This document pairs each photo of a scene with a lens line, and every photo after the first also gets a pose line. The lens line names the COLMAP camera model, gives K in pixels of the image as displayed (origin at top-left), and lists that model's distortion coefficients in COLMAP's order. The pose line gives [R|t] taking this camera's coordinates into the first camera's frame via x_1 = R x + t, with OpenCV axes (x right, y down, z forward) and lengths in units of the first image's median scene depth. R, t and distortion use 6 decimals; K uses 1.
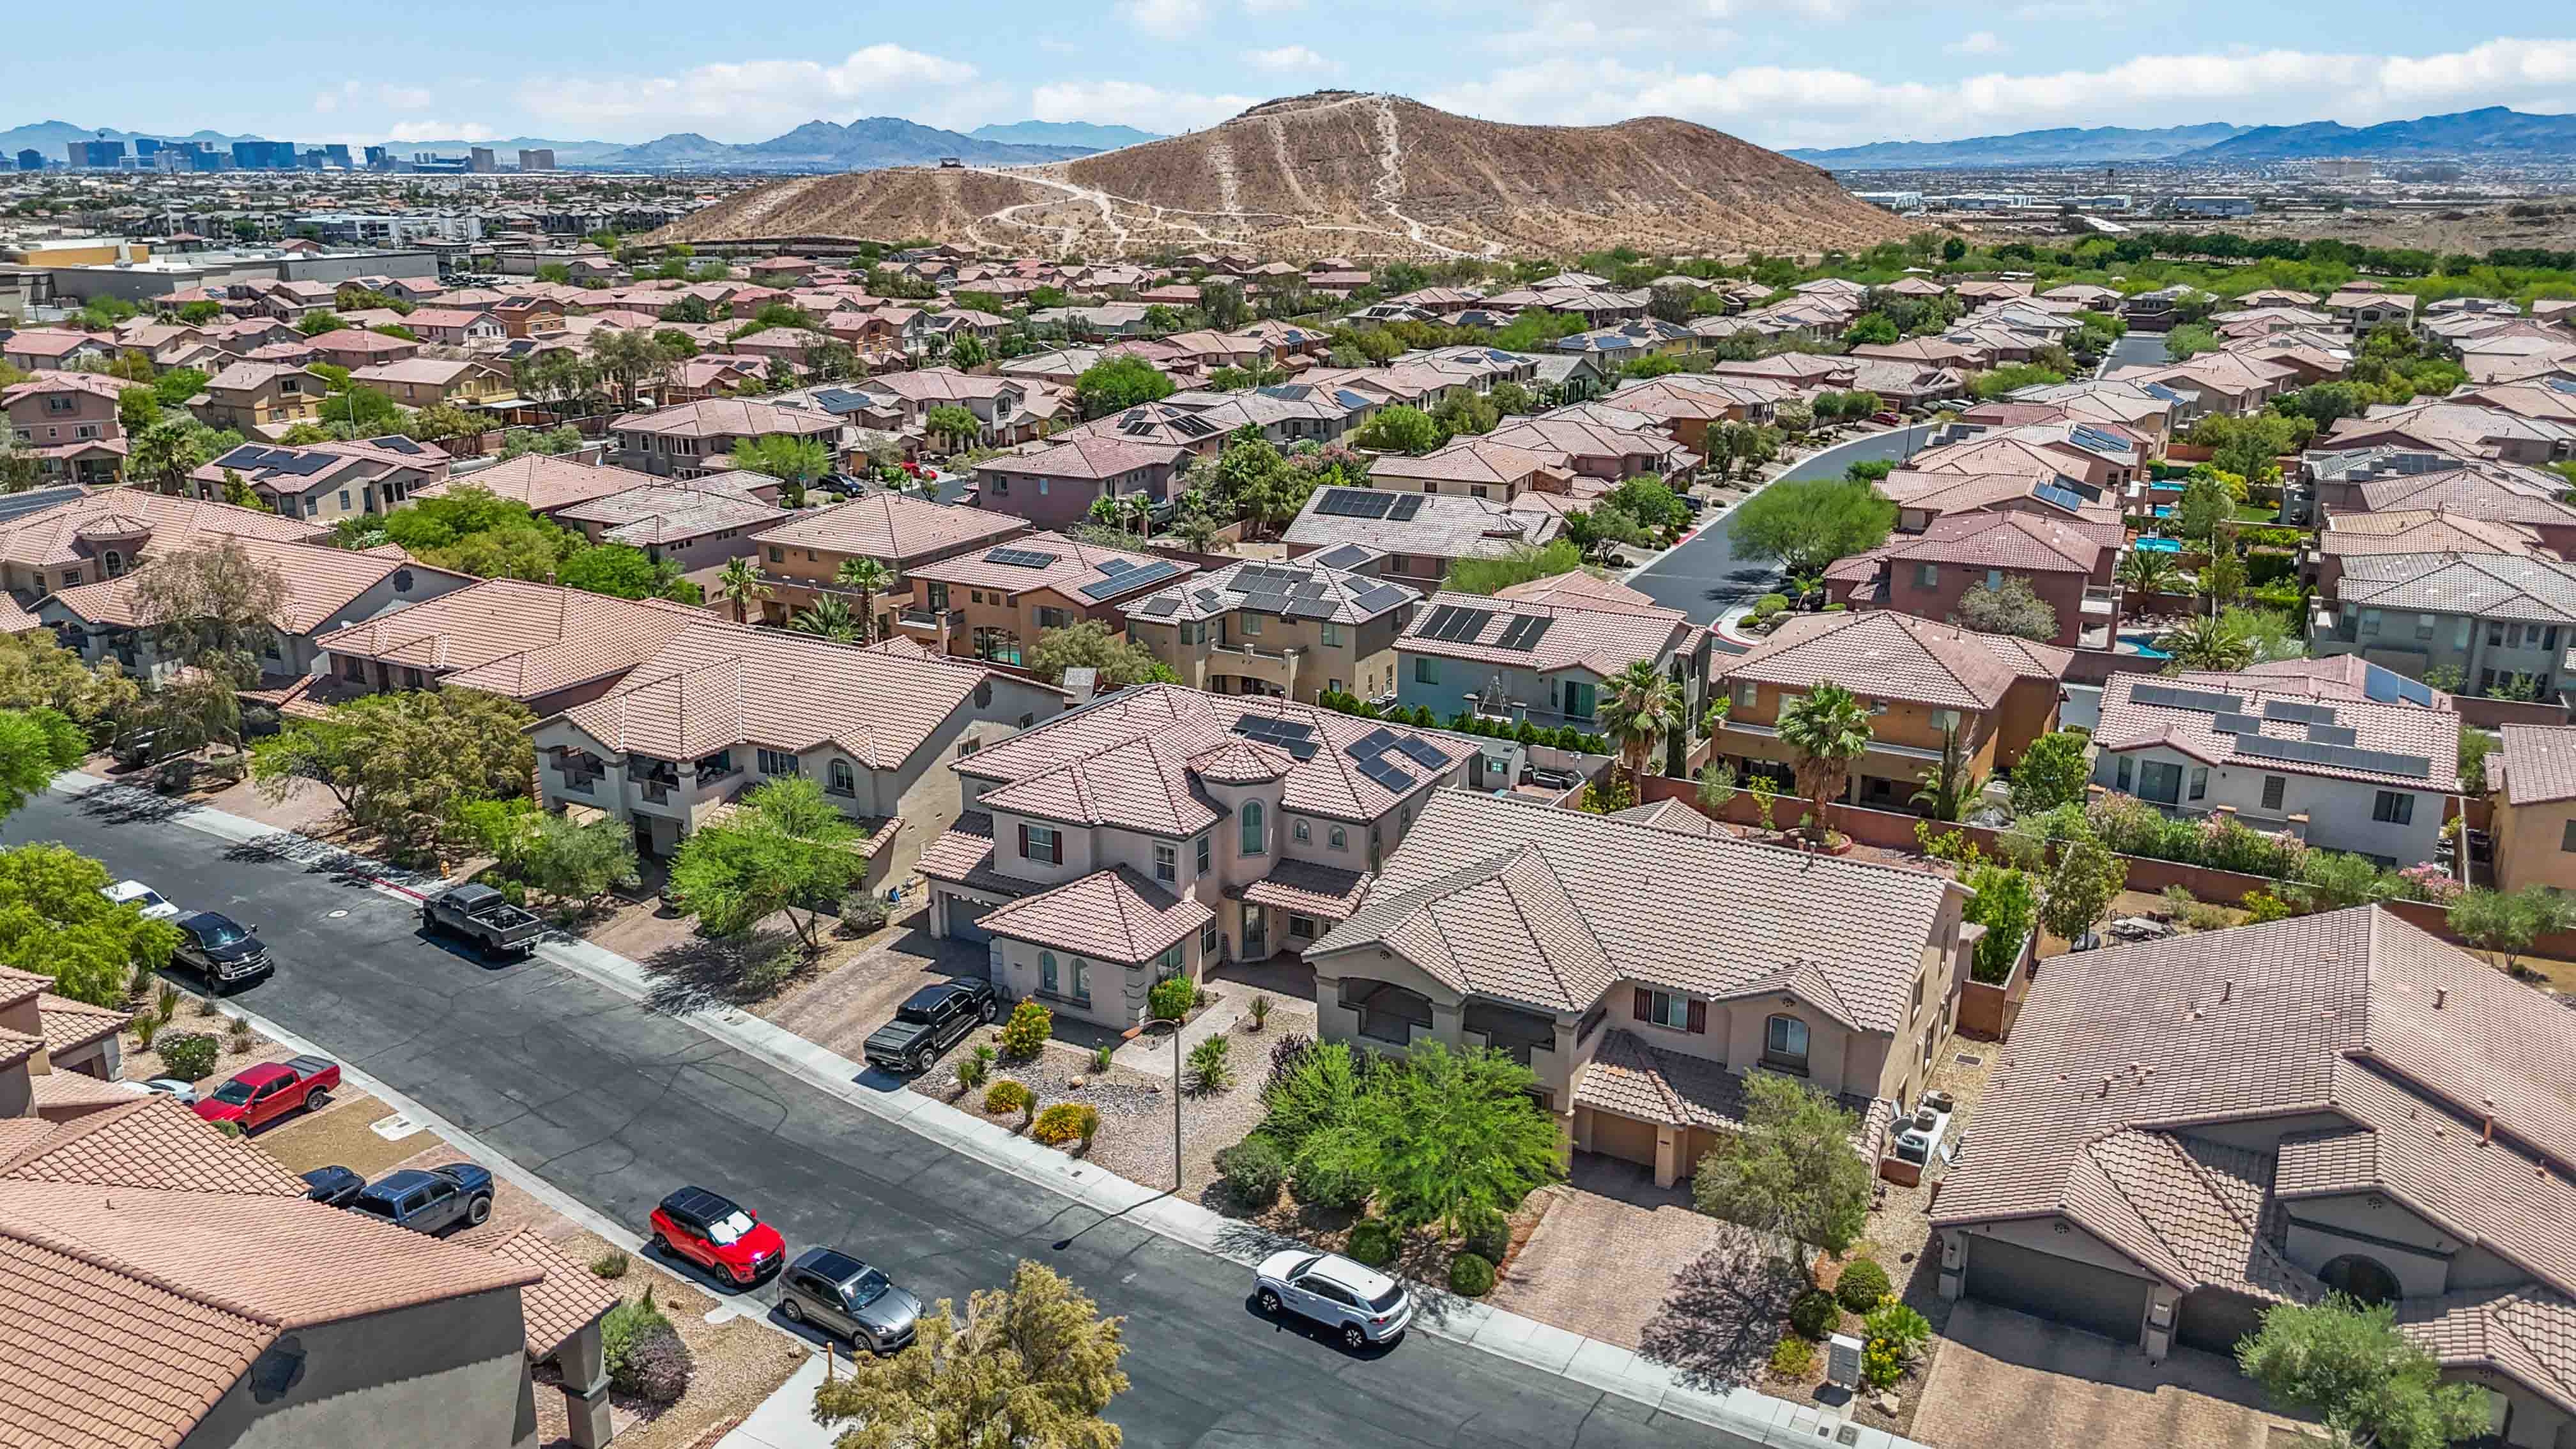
lens RADIAL K [[1901.5, 0, 1290.6], [0, 1901.5, 720.1], [0, 0, 1]] dist [0.056079, -0.052032]
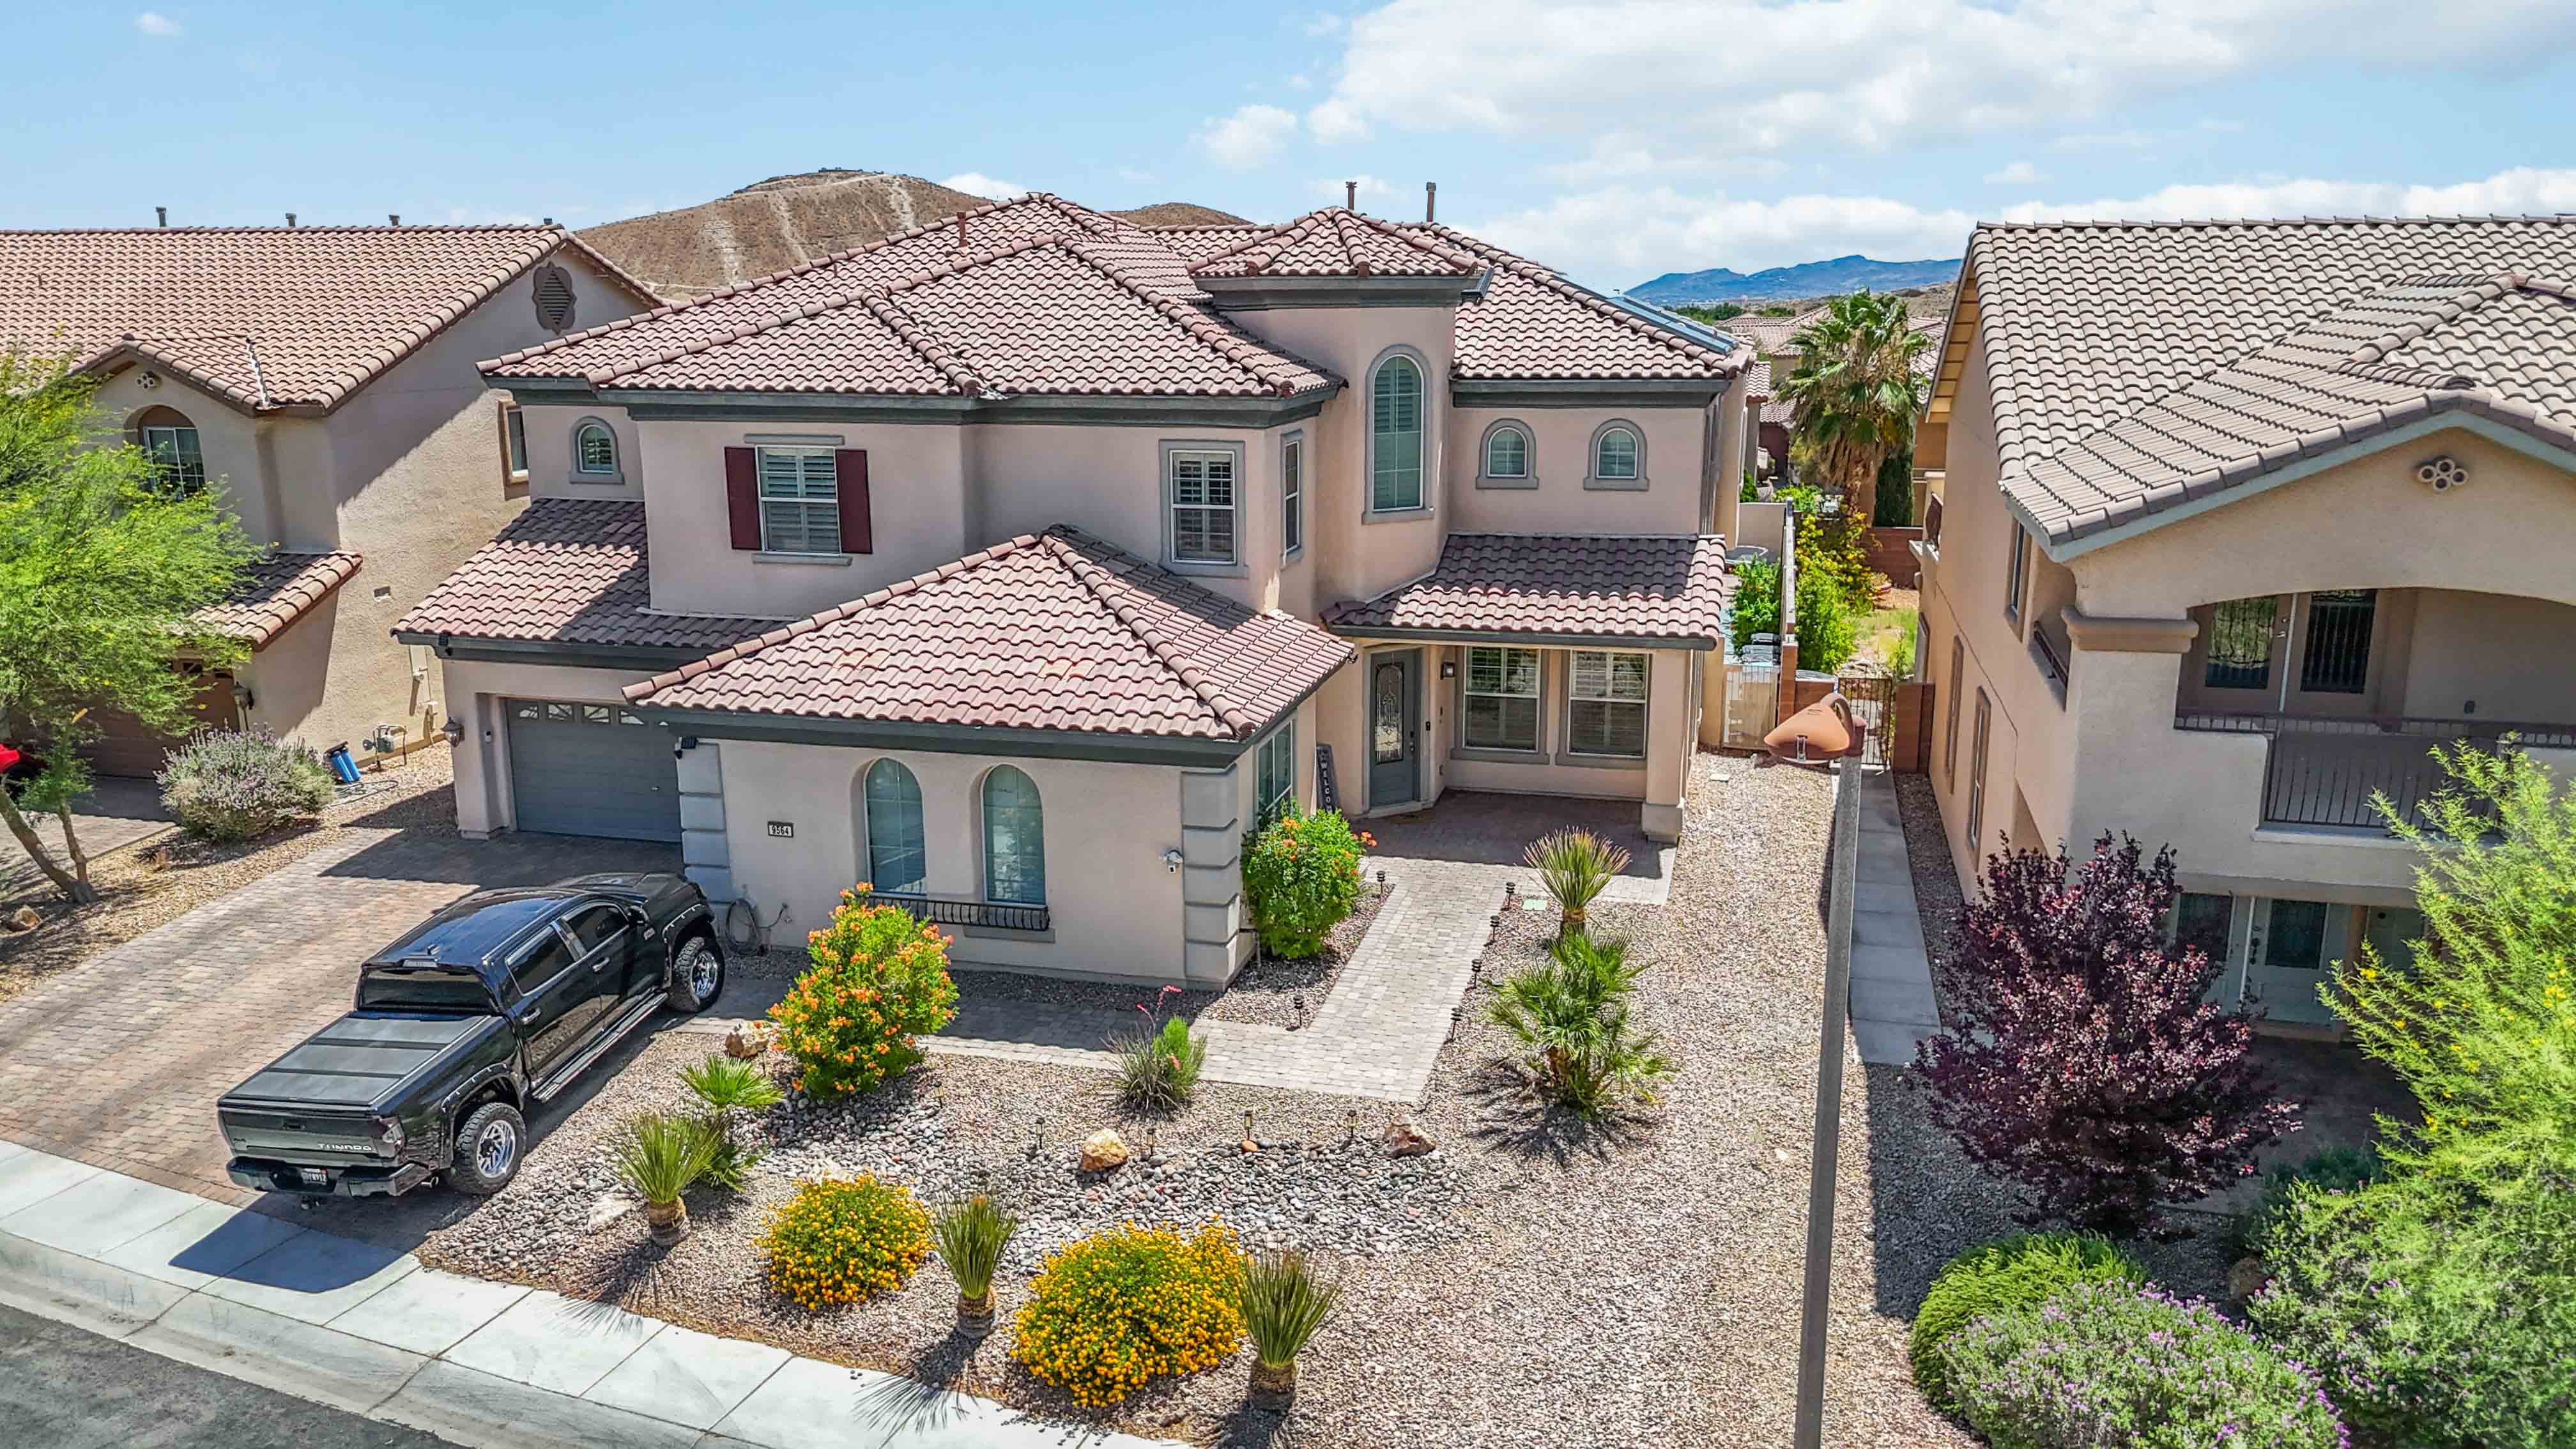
lens RADIAL K [[1901.5, 0, 1290.4], [0, 1901.5, 720.5], [0, 0, 1]] dist [0.056079, -0.052032]
pose [[0.966866, -0.059777, 0.248189, -0.110778], [0.076871, 0.995249, -0.059755, 0.109035], [-0.243438, 0.076854, 0.966867, 0.539984]]
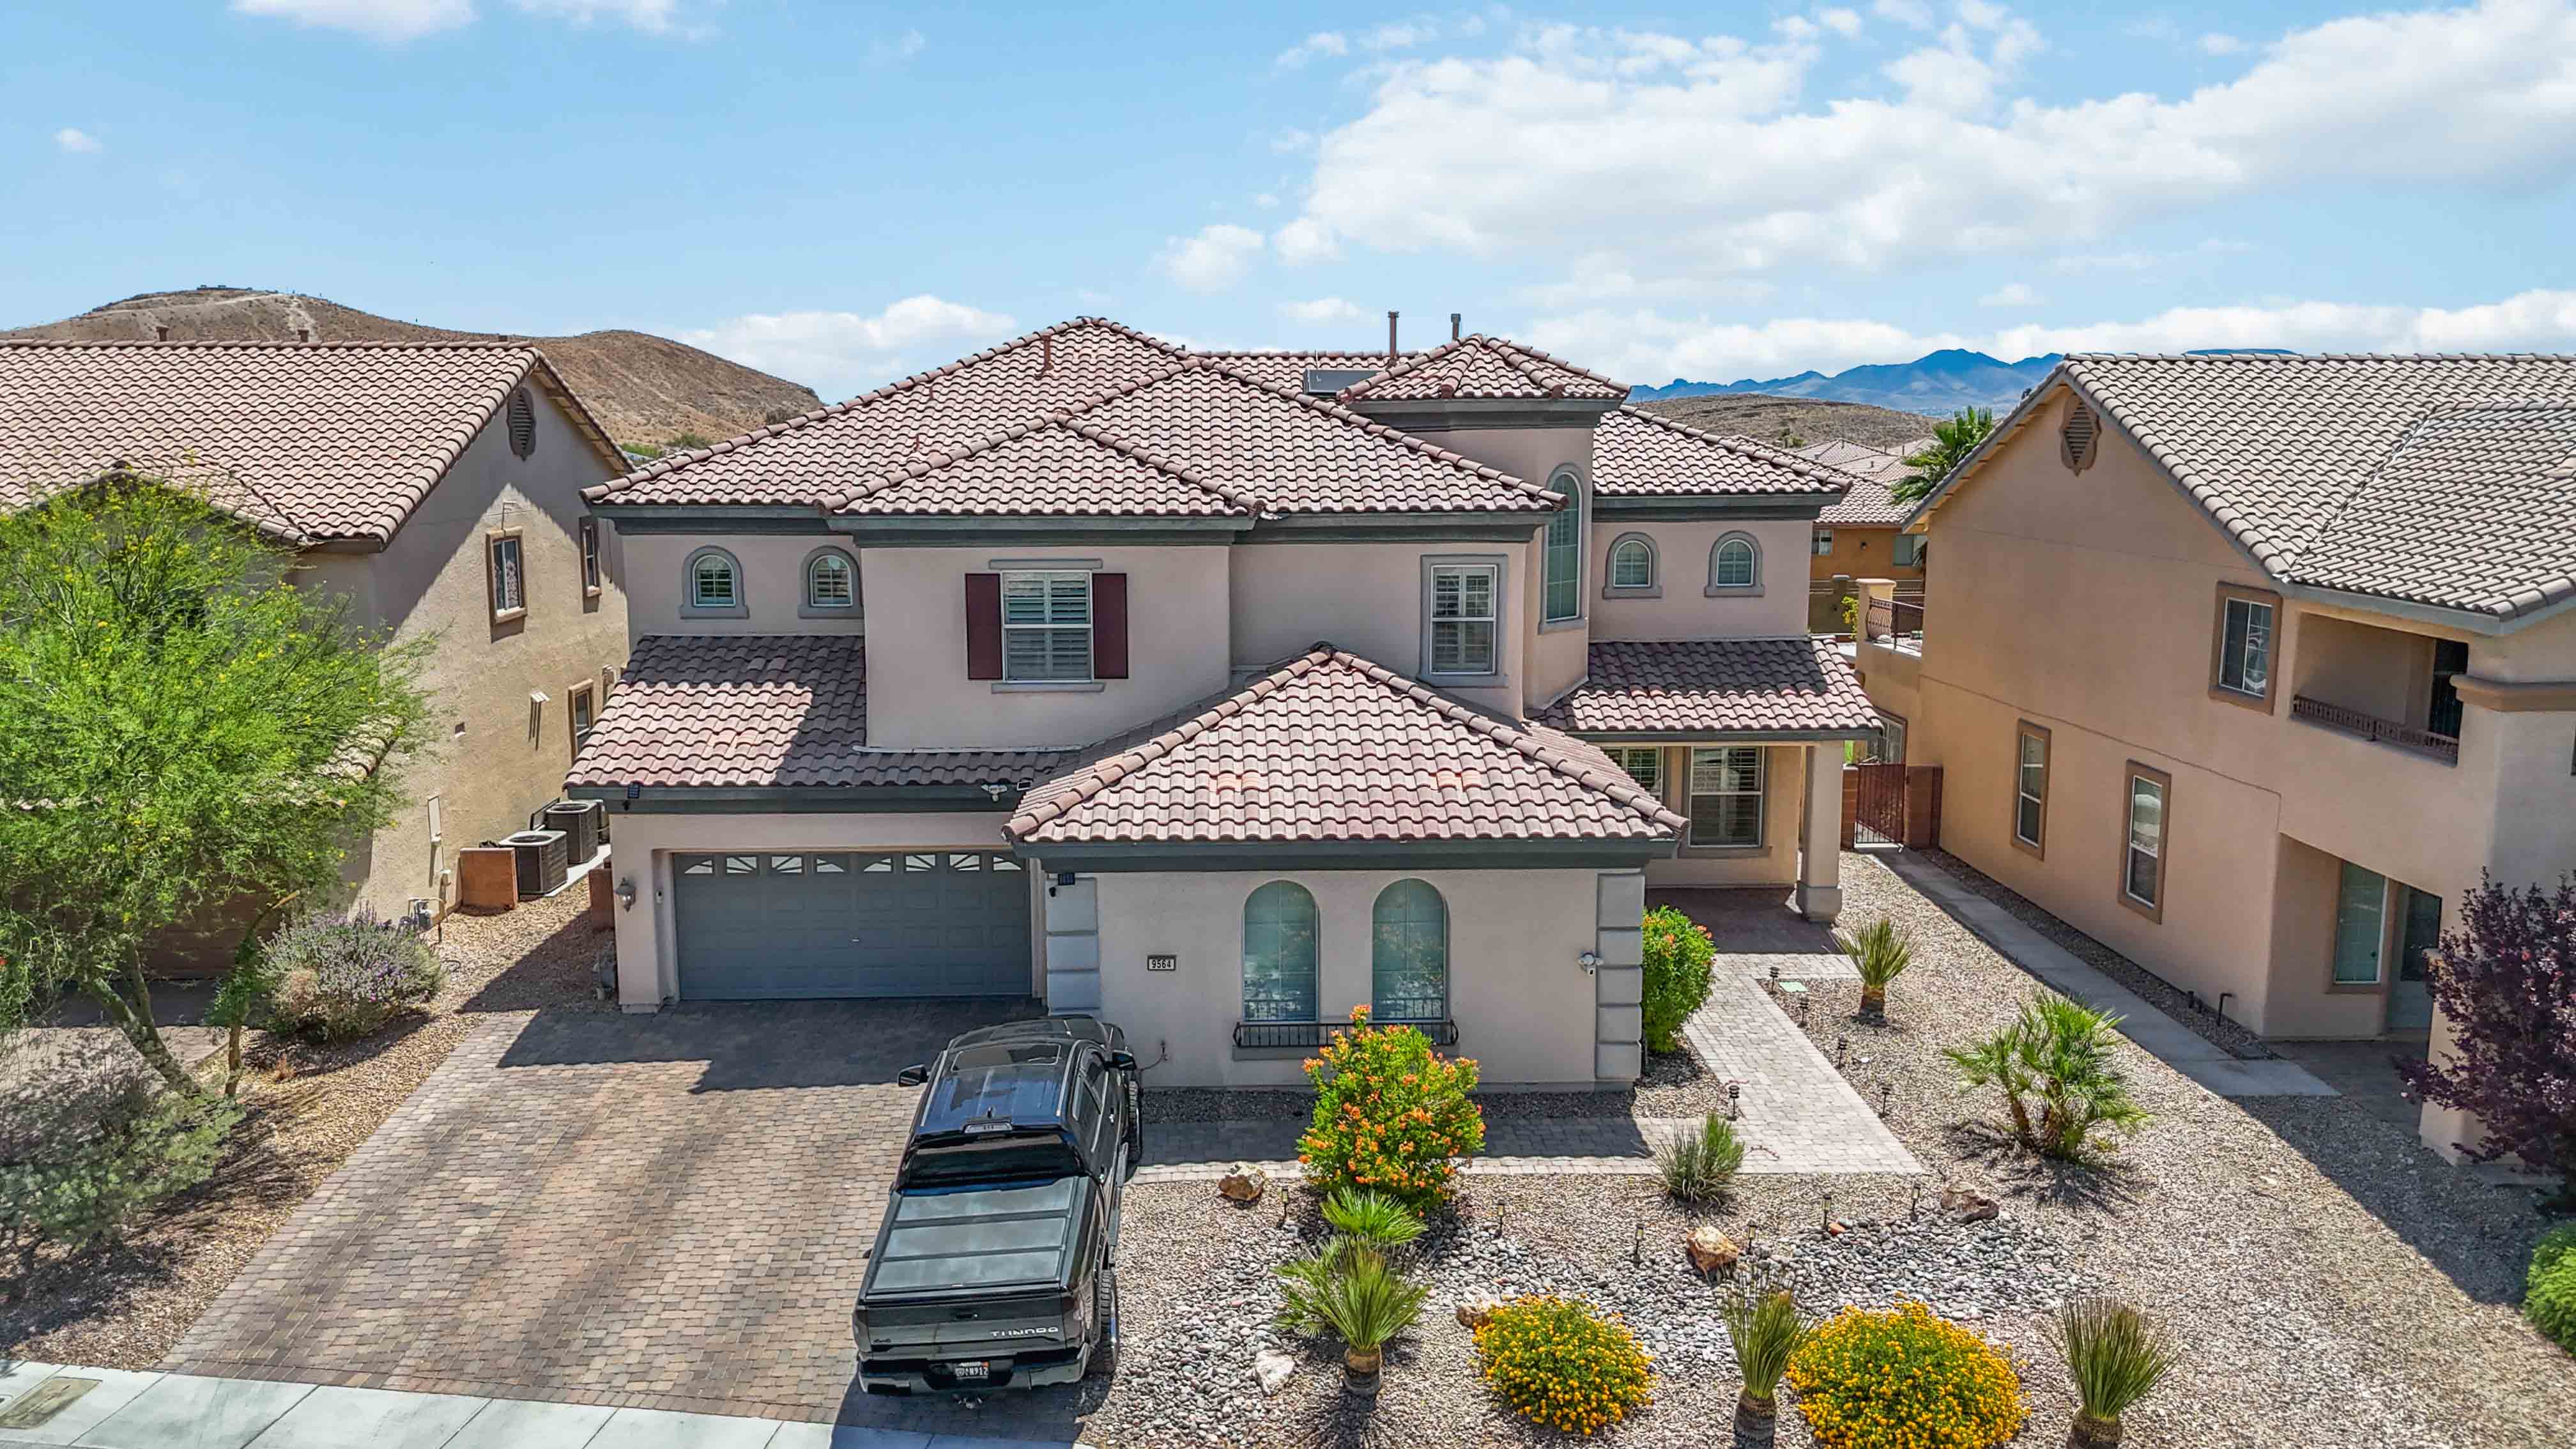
lens RADIAL K [[1901.5, 0, 1287.0], [0, 1901.5, 723.5], [0, 0, 1]] dist [0.056079, -0.052032]
pose [[0.856391, -0.082388, 0.509712, -0.219030], [0.149867, 0.984352, -0.092690, 0.098019], [-0.494099, 0.155768, 0.855337, 0.581692]]
